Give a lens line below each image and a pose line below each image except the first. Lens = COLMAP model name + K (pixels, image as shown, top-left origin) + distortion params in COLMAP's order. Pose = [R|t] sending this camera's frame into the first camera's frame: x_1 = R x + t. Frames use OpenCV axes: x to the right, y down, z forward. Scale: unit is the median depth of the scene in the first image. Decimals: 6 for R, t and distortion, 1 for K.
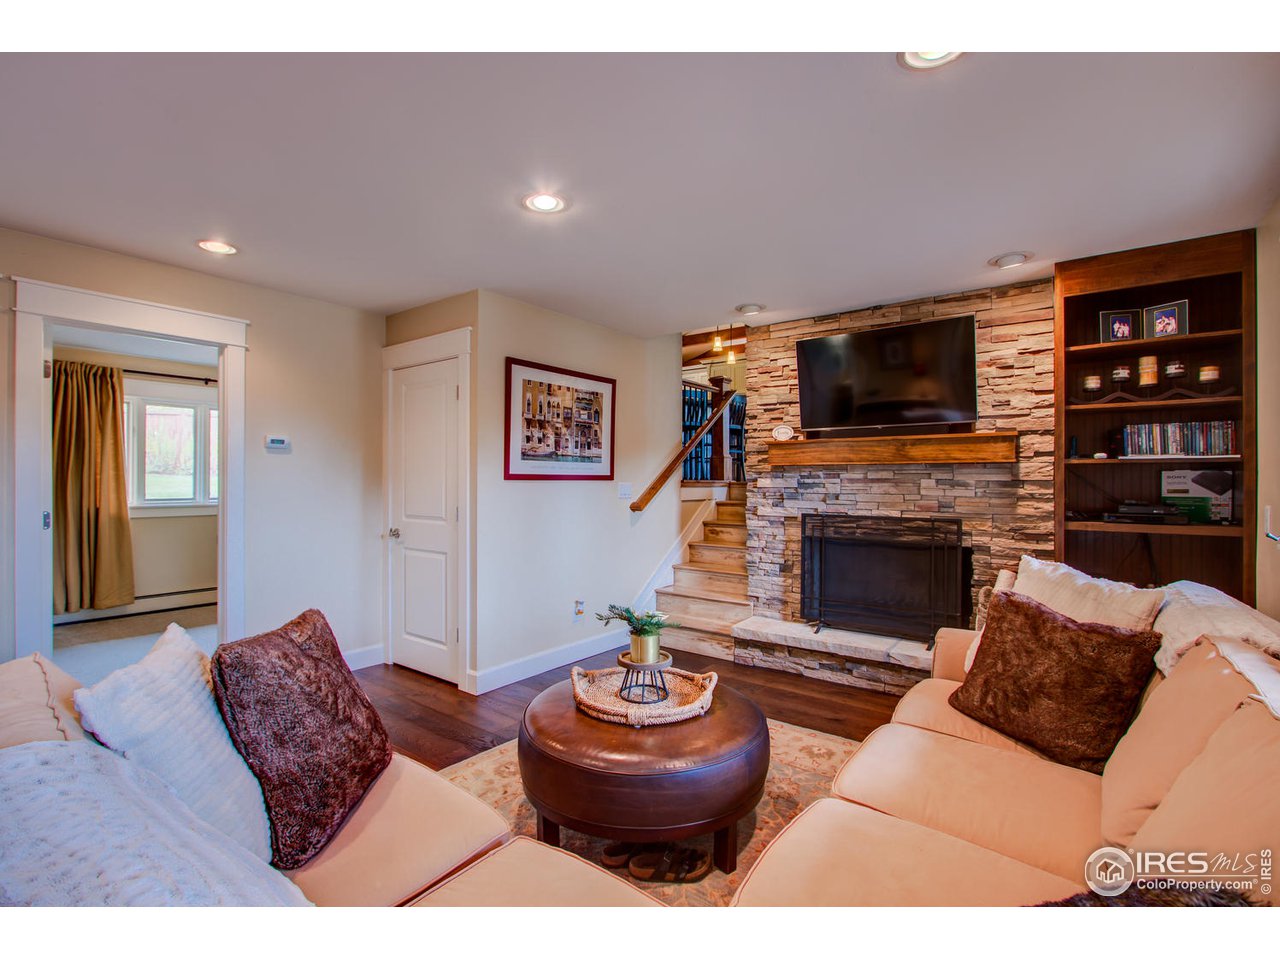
lens RADIAL K [[593.9, 0, 629.4], [0, 593.9, 478.7], [0, 0, 1]] dist [-0.010995, -0.000590]
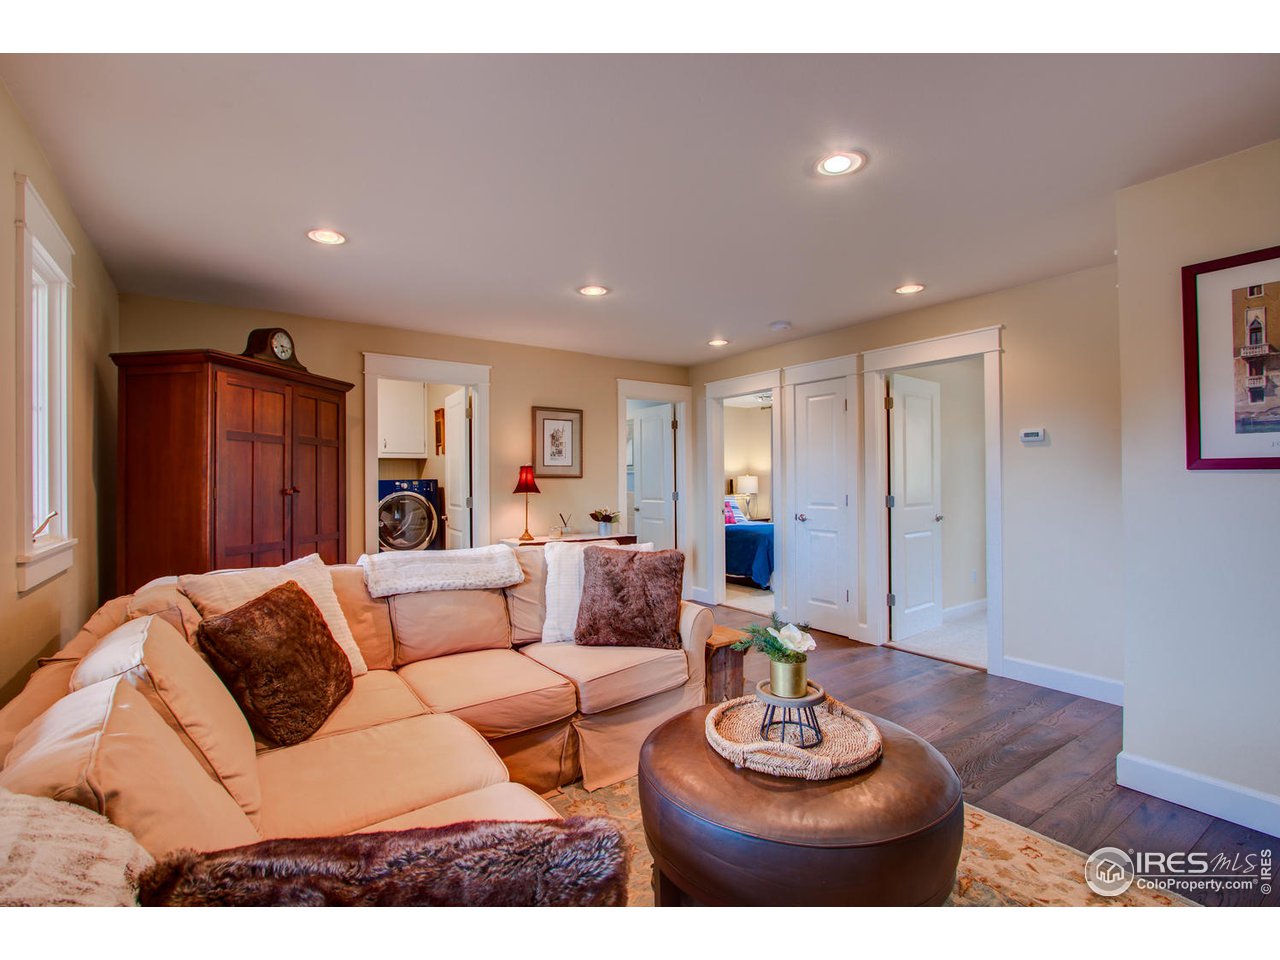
lens RADIAL K [[593.9, 0, 629.4], [0, 593.9, 478.7], [0, 0, 1]] dist [-0.010995, -0.000590]
pose [[-0.279837, -0.002639, -0.960044, 0.520832], [0.004550, 0.999981, -0.004075, 0.010693], [0.960037, -0.005509, -0.279820, 0.619515]]
